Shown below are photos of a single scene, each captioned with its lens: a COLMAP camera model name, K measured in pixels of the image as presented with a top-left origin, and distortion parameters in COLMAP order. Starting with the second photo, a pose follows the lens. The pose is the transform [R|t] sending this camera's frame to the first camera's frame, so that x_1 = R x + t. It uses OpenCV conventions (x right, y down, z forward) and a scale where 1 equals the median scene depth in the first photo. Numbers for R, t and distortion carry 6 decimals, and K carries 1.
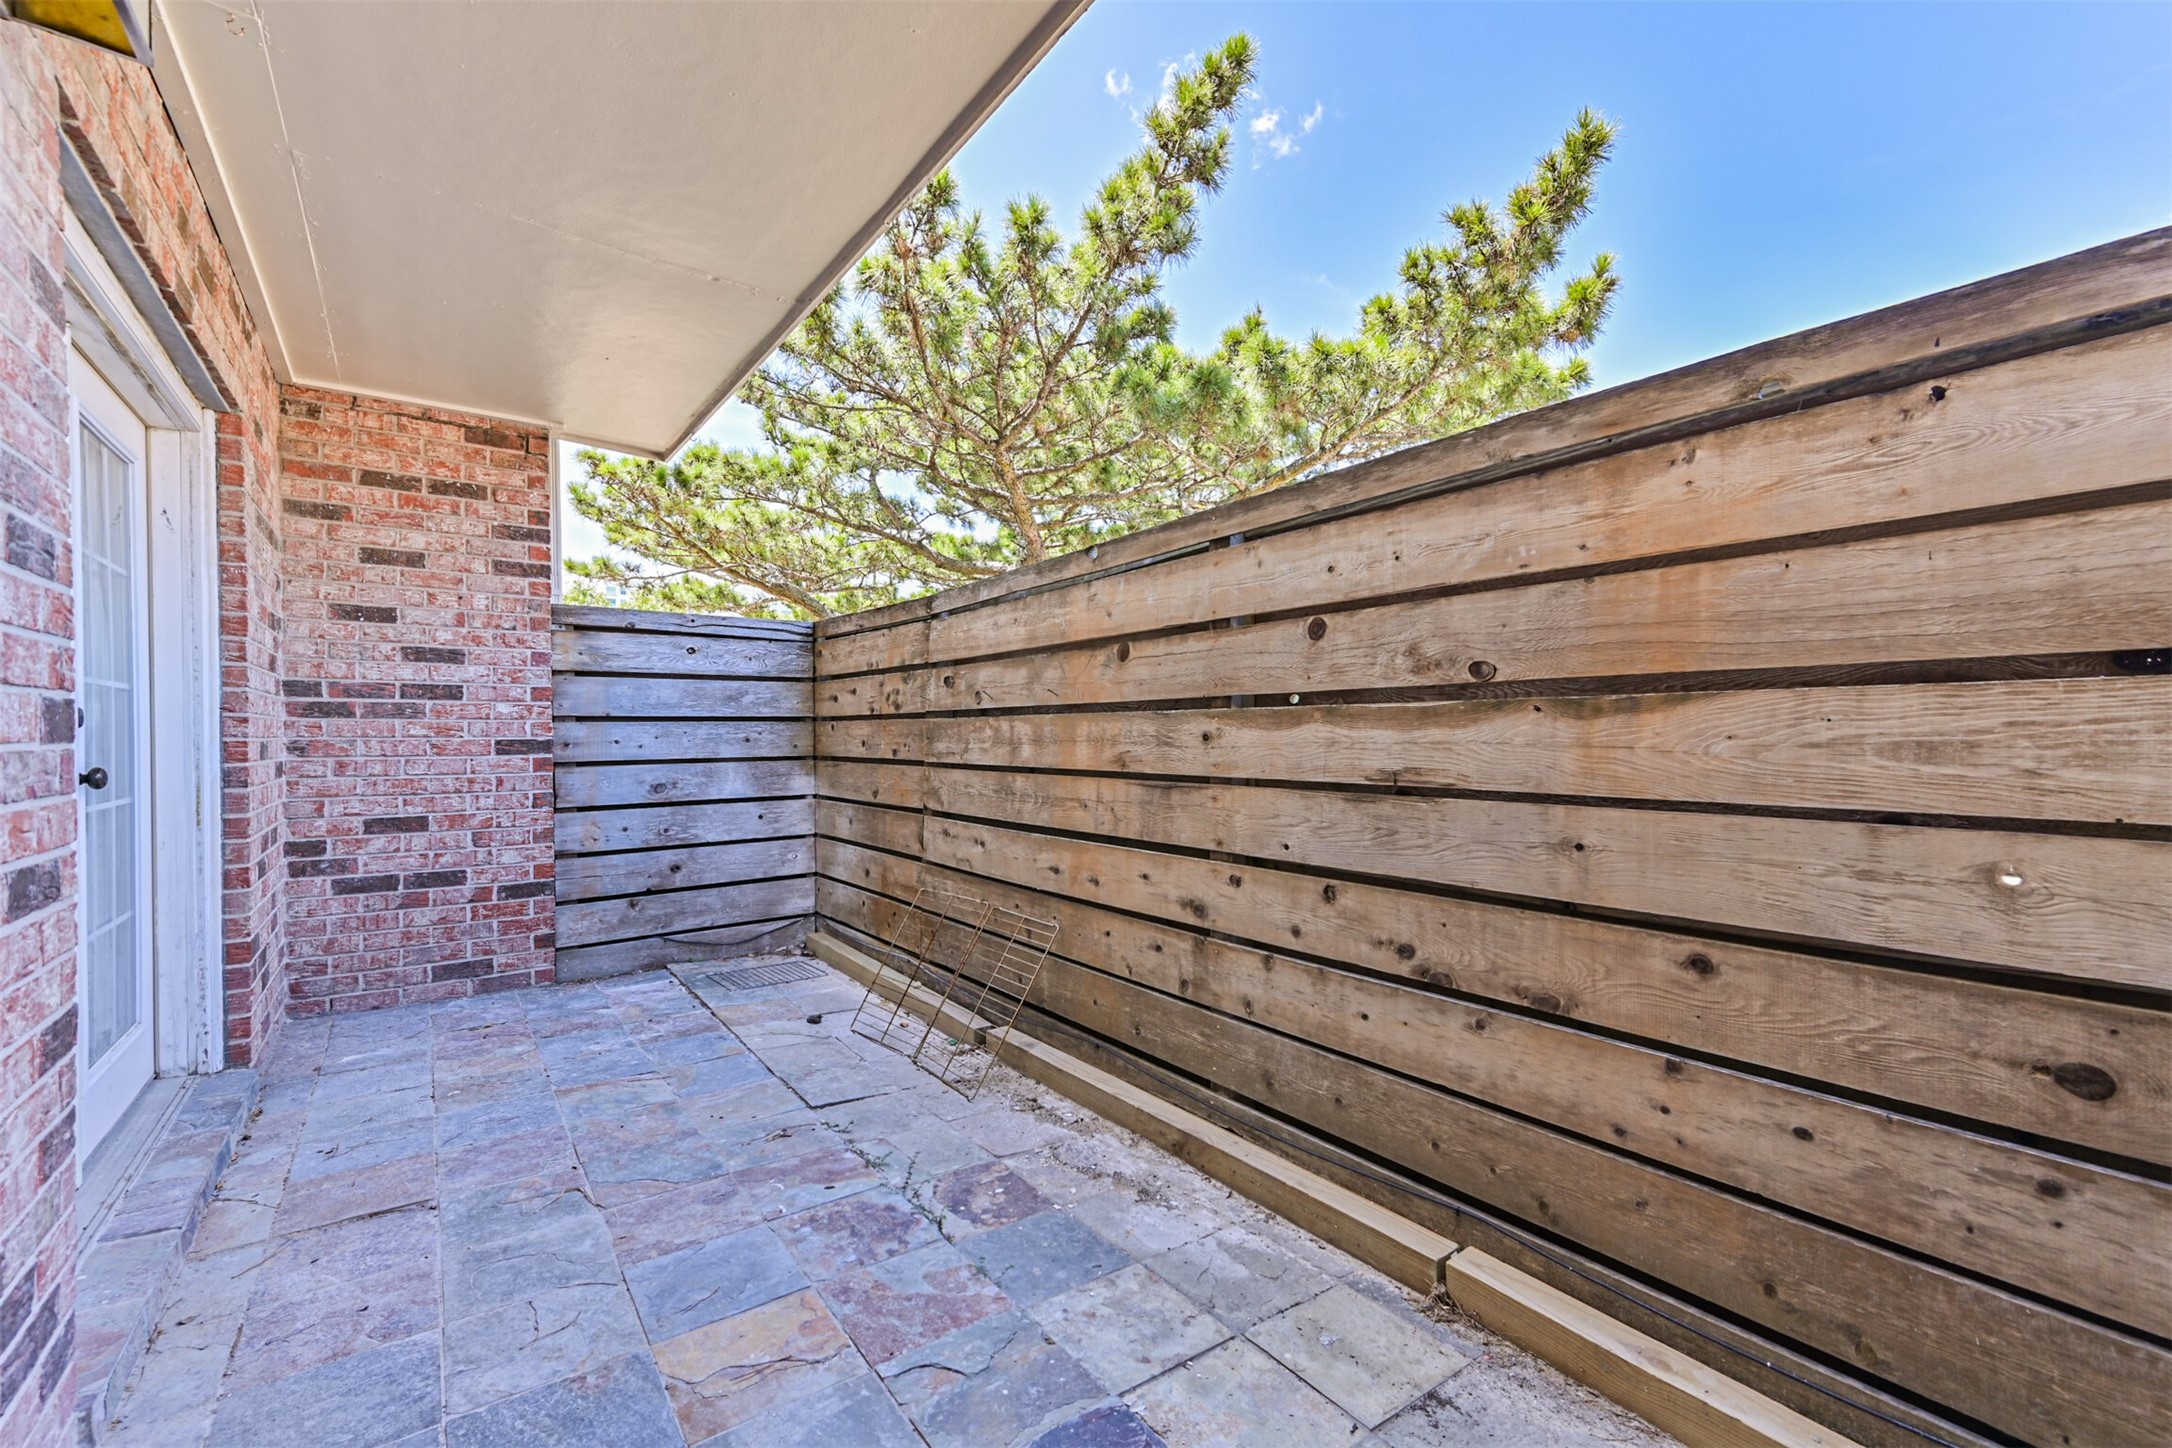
lens RADIAL K [[929.1, 0, 1099.9], [0, 929.1, 727.1], [0, 0, 1]] dist [0.006868, -0.000311]
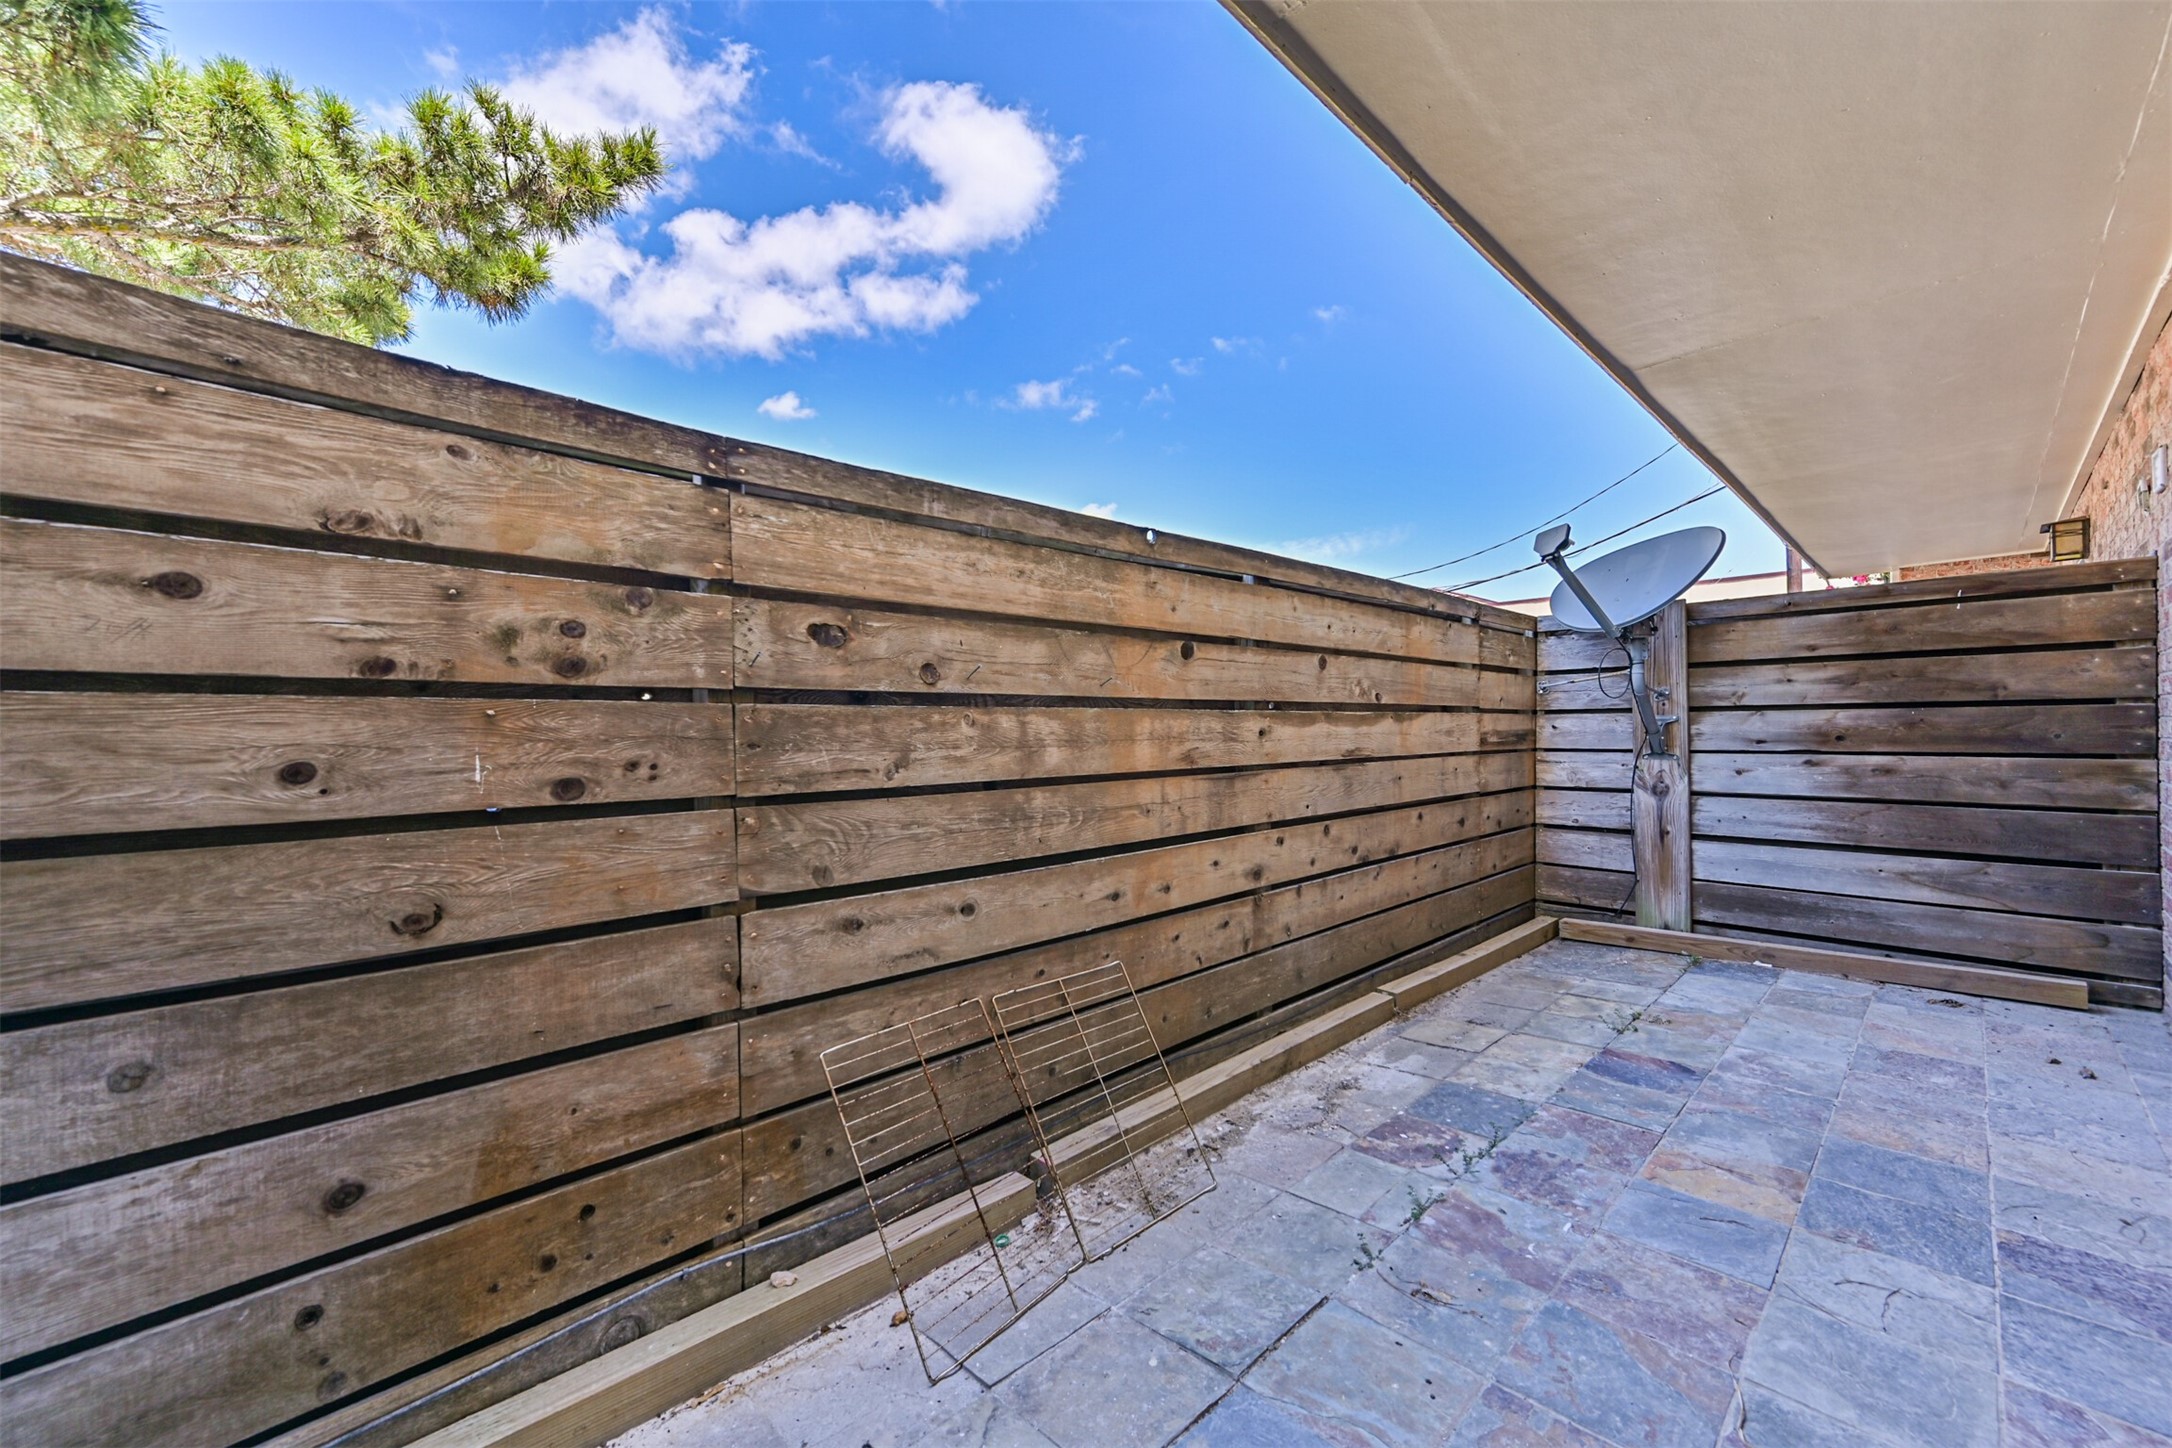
lens RADIAL K [[850.9, 0, 1100.5], [0, 850.9, 728.5], [0, 0, 1]] dist [0.006140, 0.000684]
pose [[-0.147050, 0.014497, 0.989023, -0.947748], [0.011538, 0.999850, -0.012941, 0.016538], [-0.989062, 0.009509, -0.147195, 1.329637]]
